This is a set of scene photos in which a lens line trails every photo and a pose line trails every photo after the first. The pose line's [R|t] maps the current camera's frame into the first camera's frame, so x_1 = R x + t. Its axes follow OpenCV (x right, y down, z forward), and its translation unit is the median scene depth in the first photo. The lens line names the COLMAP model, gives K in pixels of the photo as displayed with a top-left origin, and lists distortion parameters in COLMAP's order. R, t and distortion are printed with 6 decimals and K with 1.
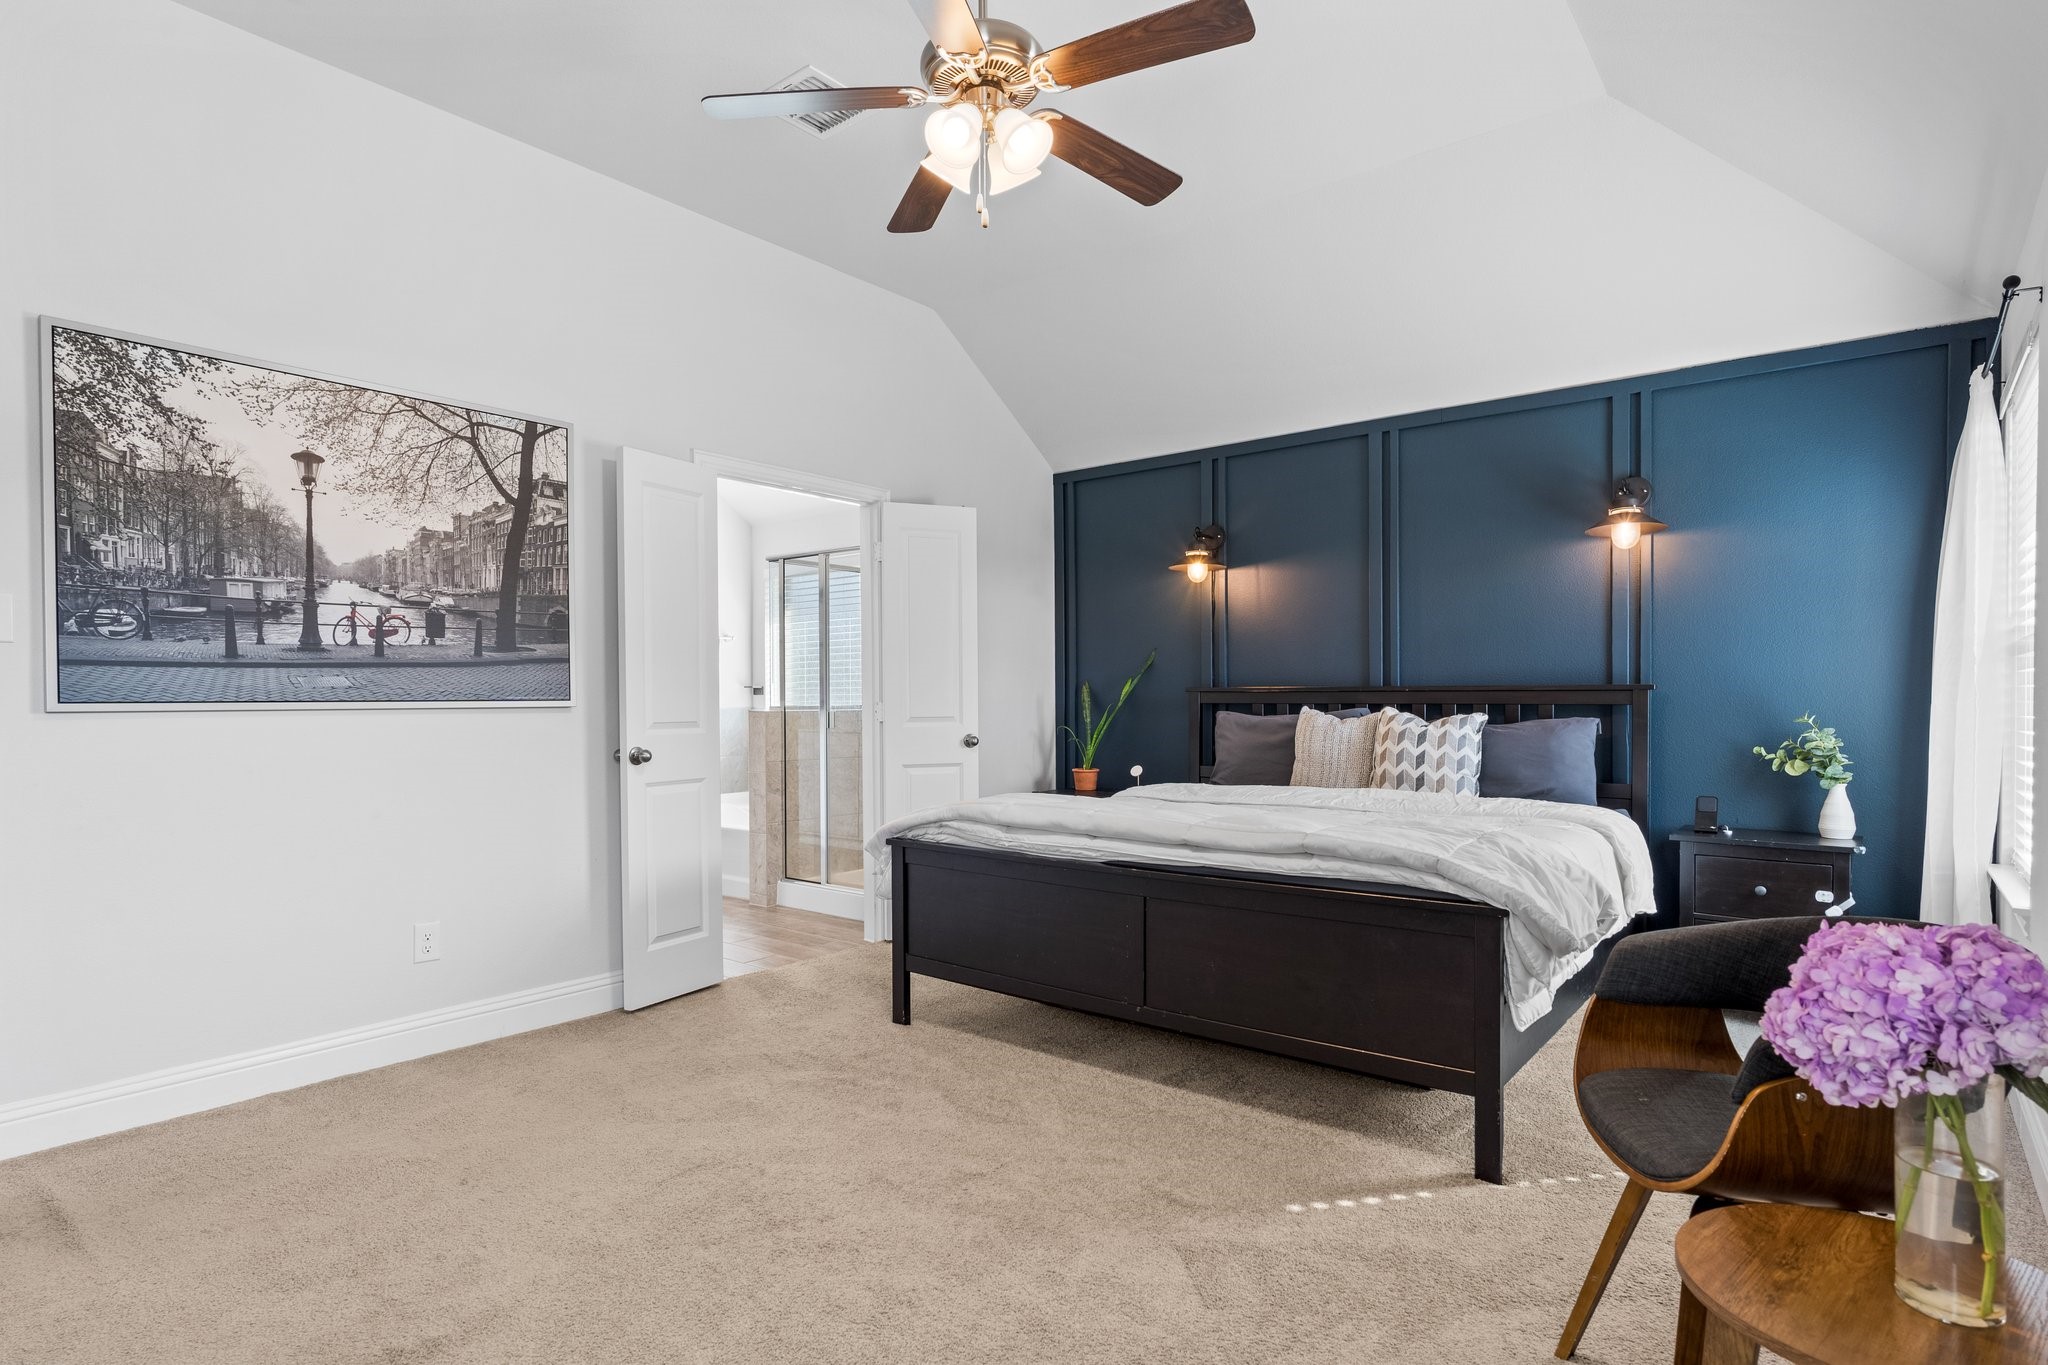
lens RADIAL K [[1080.3, 0, 1025.5], [0, 1080.3, 716.4], [0, 0, 1]] dist [-0.000240, -0.000126]
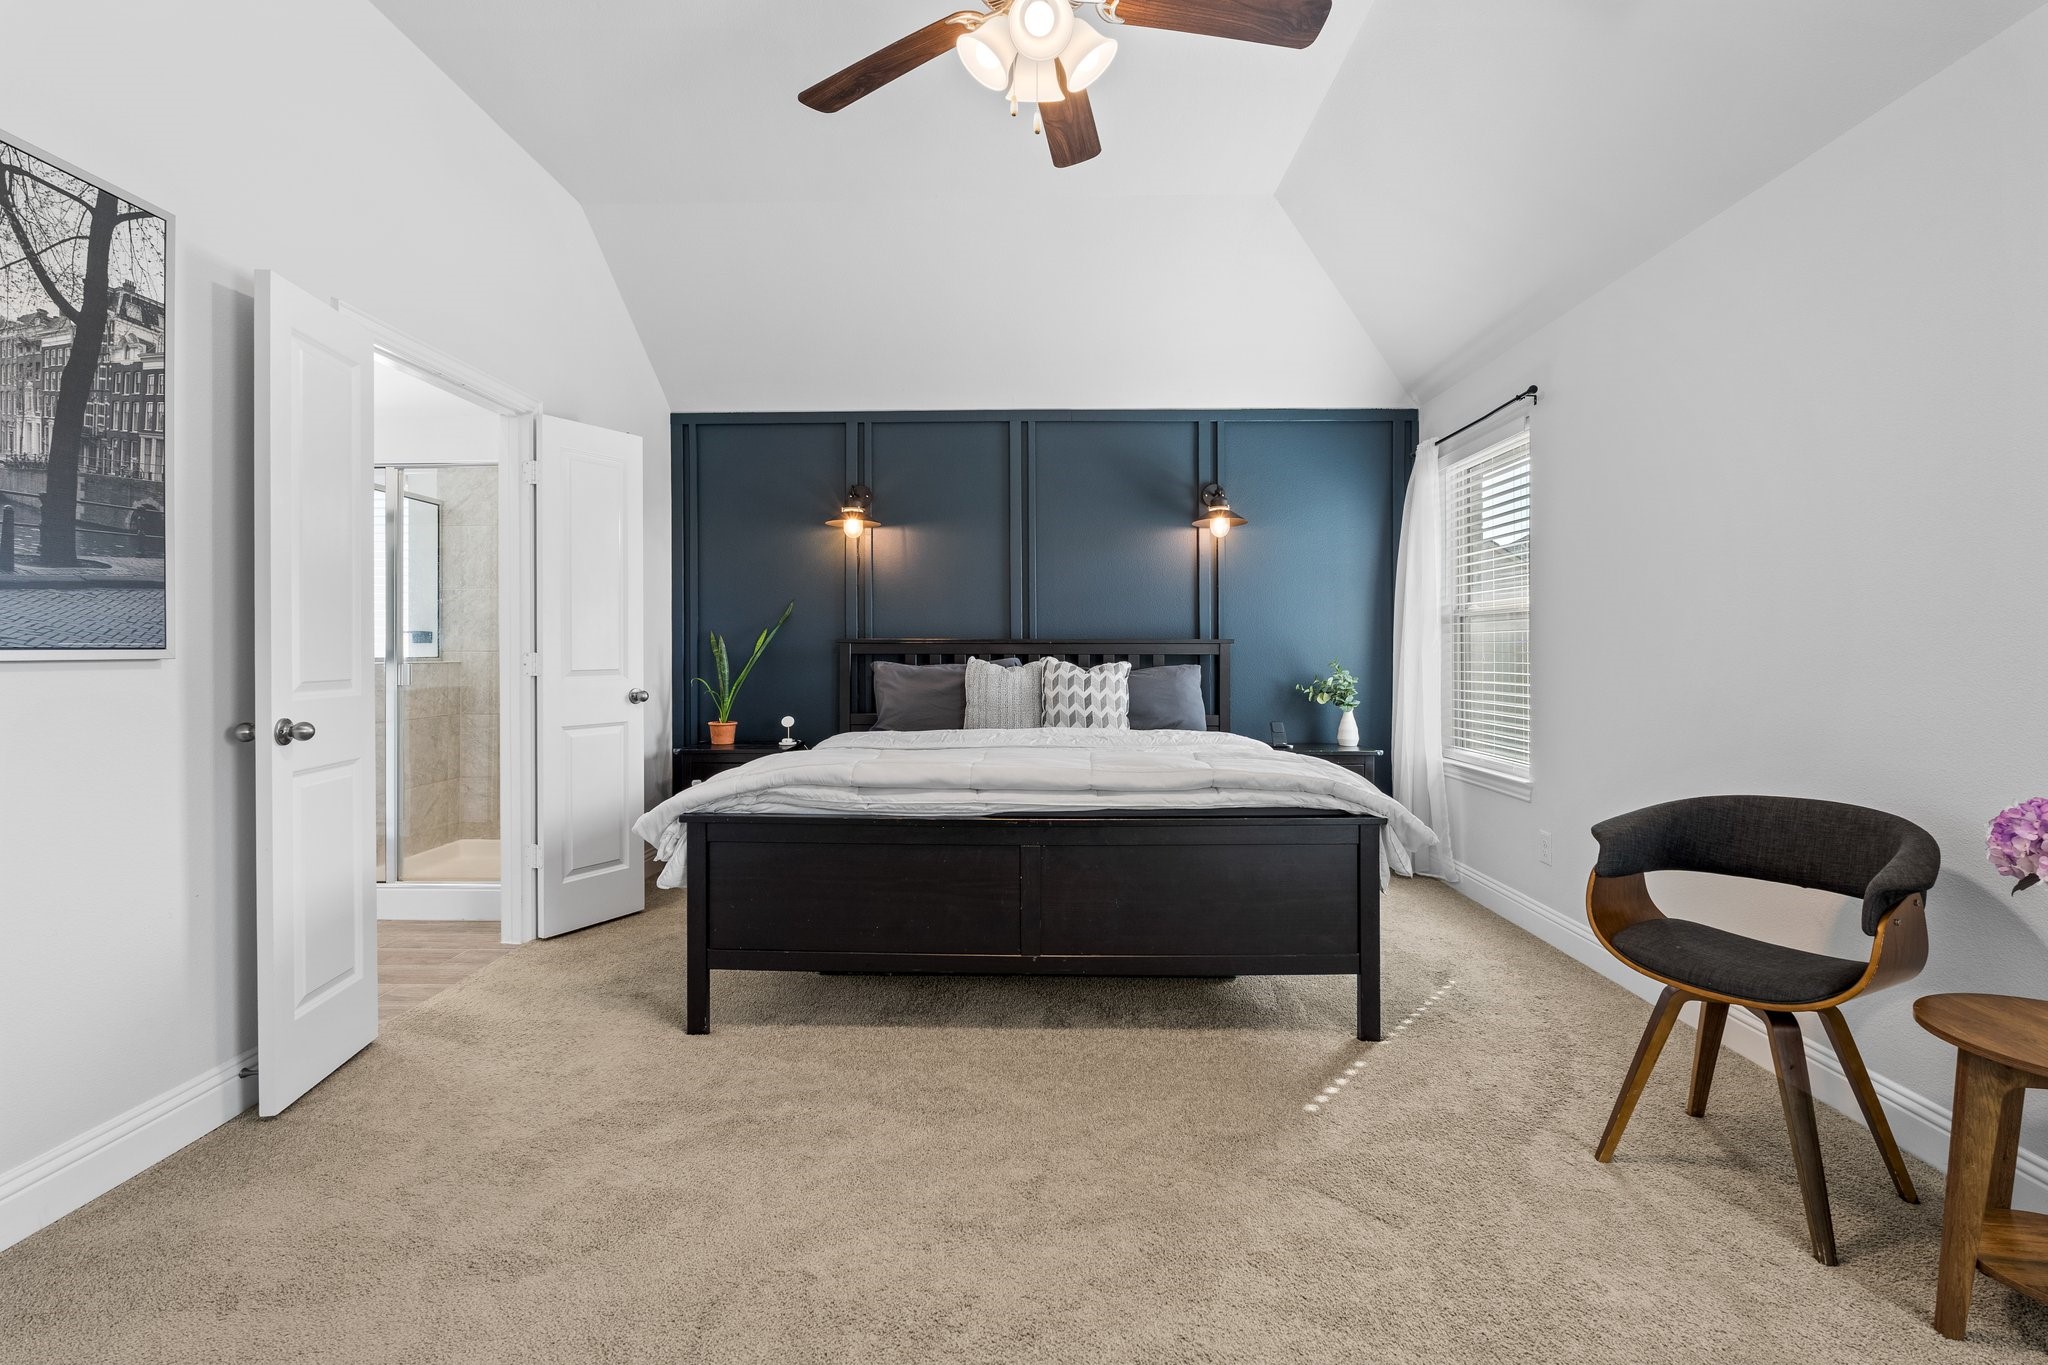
lens RADIAL K [[926.1, 0, 1021.6], [0, 926.1, 649.6], [0, 0, 1]] dist [-0.003692, -0.000279]
pose [[0.791262, 0.002522, 0.611472, -0.349217], [0.008627, 0.999846, -0.015288, -0.001853], [-0.611416, 0.017372, 0.791118, 0.263093]]
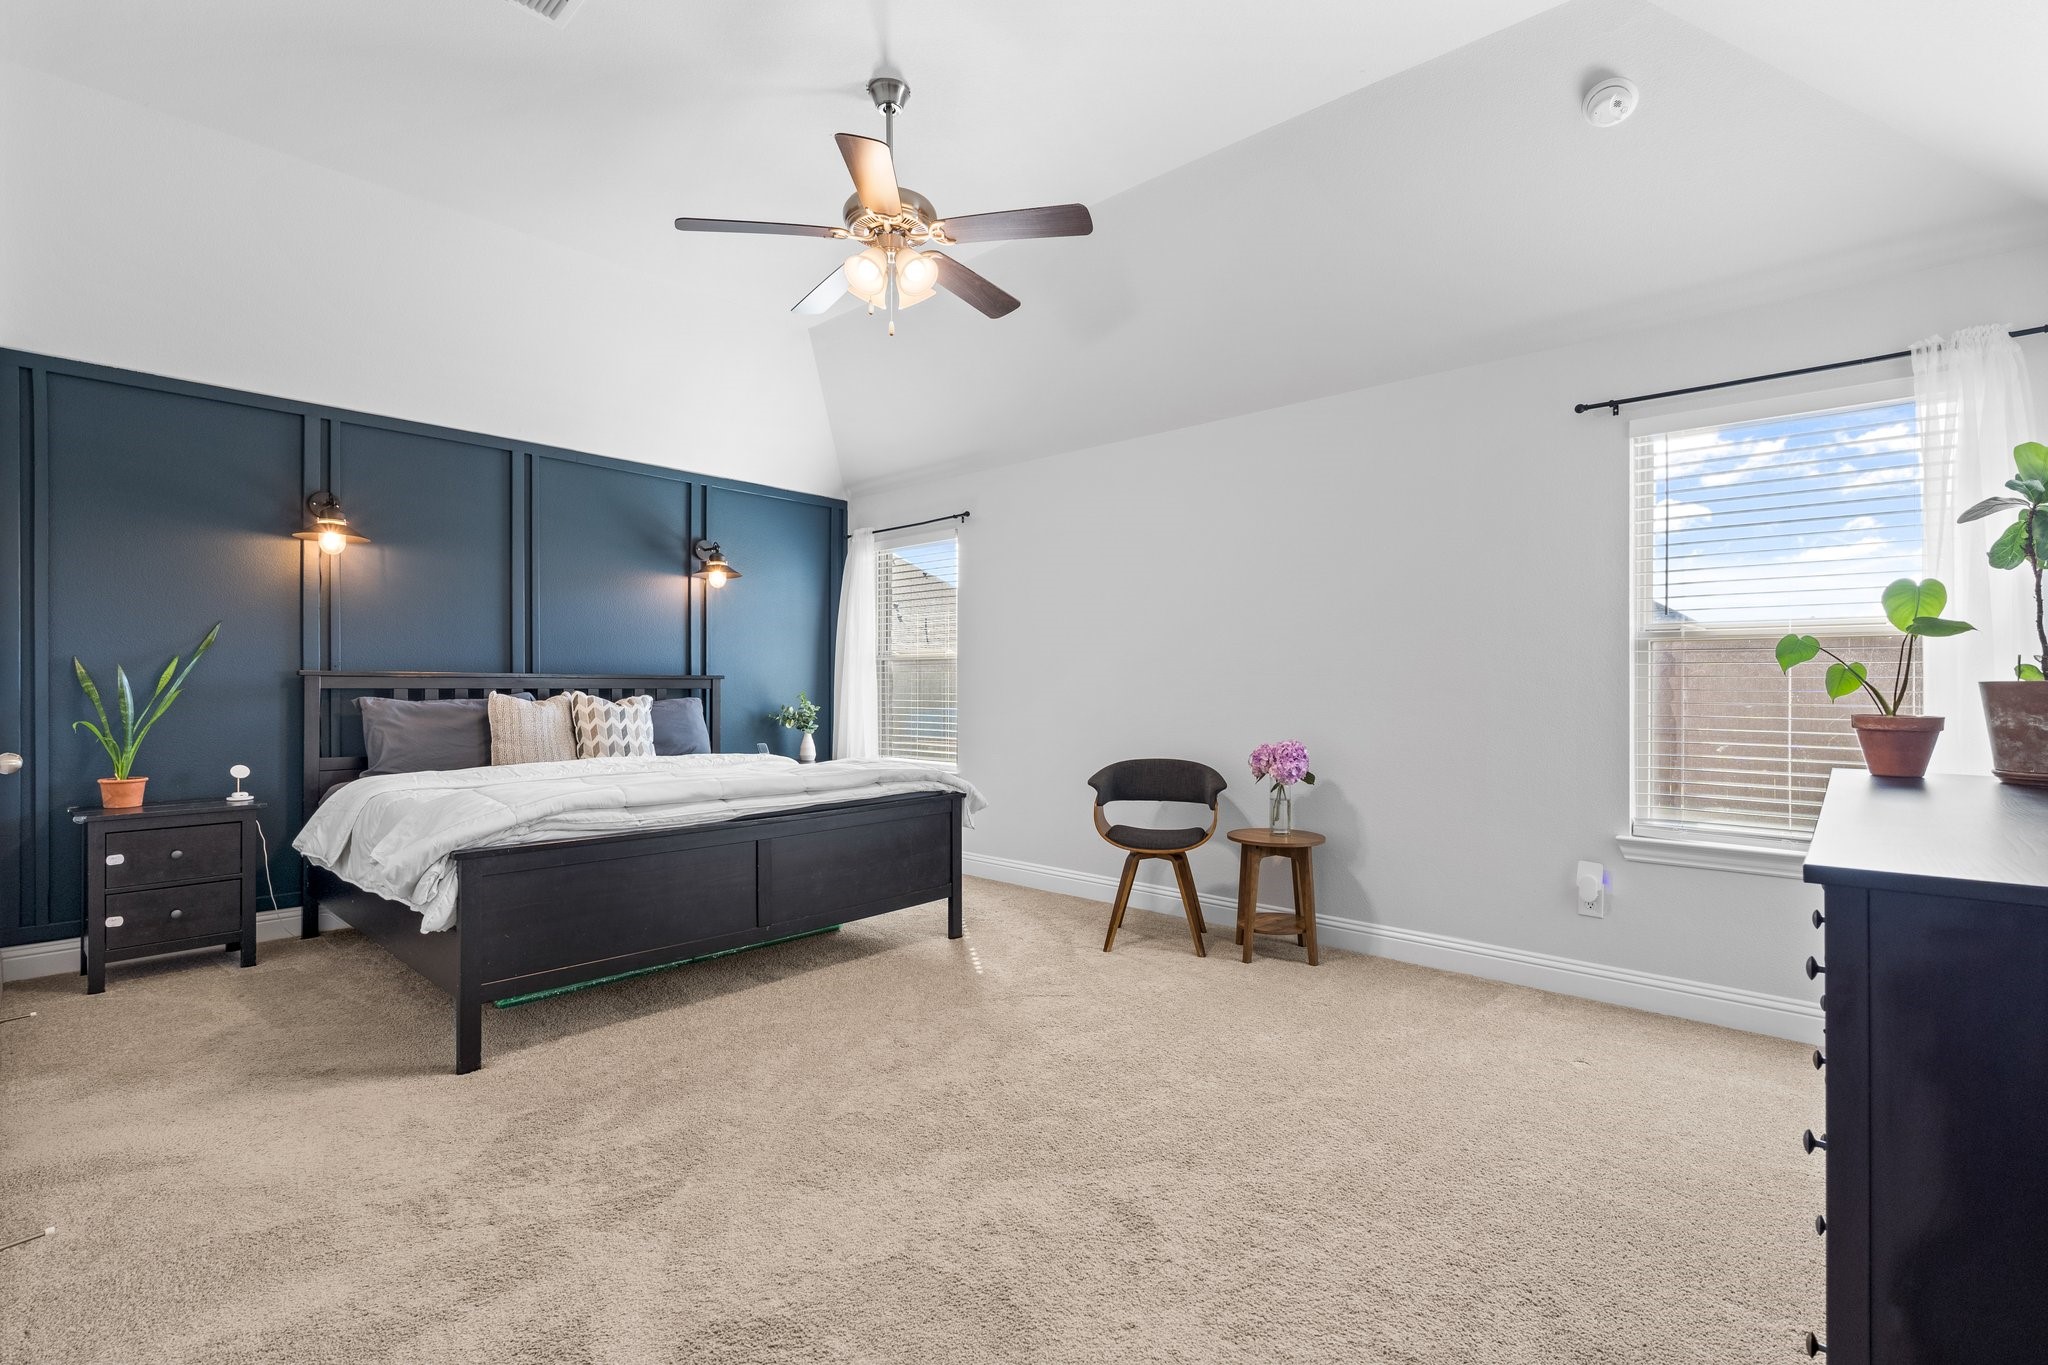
lens RADIAL K [[935.7, 0, 1024.0], [0, 935.7, 682.5], [0, 0, 1]] dist [-0.002119, -0.000046]
pose [[0.053256, 0.004975, 0.998568, -0.796100], [0.014412, 0.999880, -0.005750, -0.006029], [-0.998477, 0.014698, 0.053178, 0.516050]]
